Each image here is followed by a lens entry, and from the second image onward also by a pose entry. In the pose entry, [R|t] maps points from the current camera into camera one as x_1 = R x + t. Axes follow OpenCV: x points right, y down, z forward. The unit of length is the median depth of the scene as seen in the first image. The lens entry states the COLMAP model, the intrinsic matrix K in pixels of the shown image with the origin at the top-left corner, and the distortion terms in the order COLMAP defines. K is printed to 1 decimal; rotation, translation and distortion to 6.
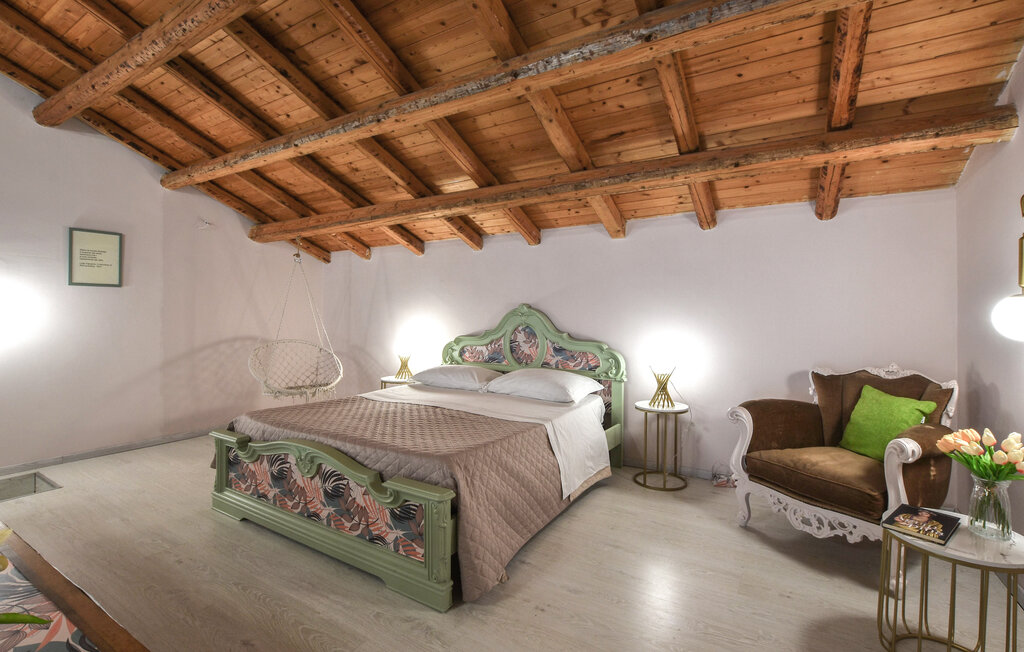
lens RADIAL K [[456.5, 0, 517.9], [0, 456.5, 318.2], [0, 0, 1]] dist [-0.026290, 0.001168]
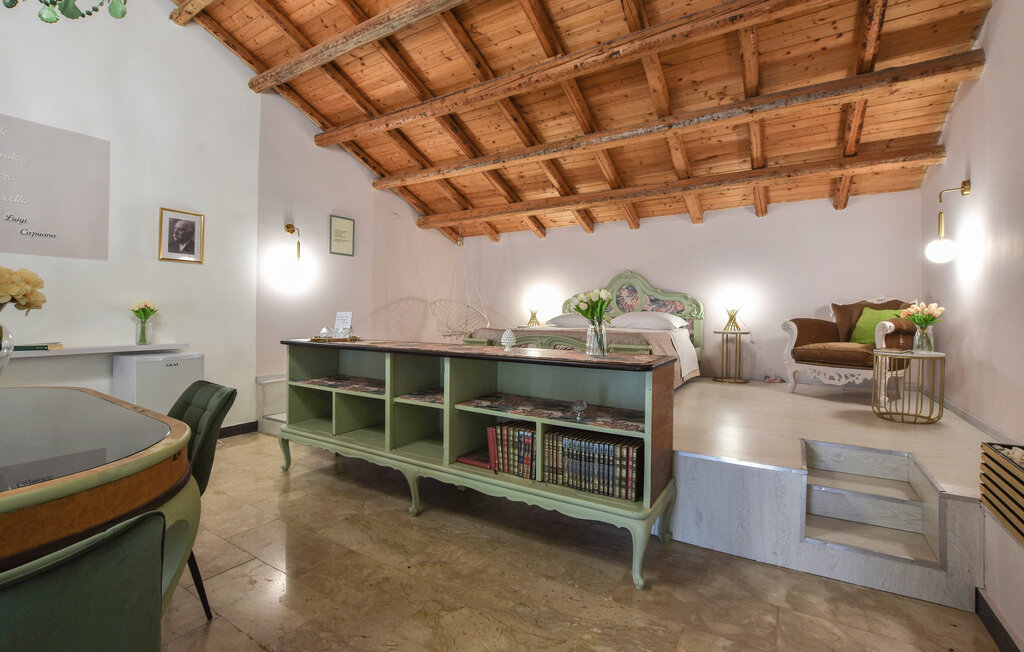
lens RADIAL K [[456.5, 0, 507.7], [0, 456.5, 321.7], [0, 0, 1]] dist [-0.026290, 0.001168]
pose [[0.999876, 0.002953, -0.015495, -0.449904], [-0.002947, 0.999996, 0.000457, 0.174558], [0.015496, -0.000411, 0.999880, -0.587357]]
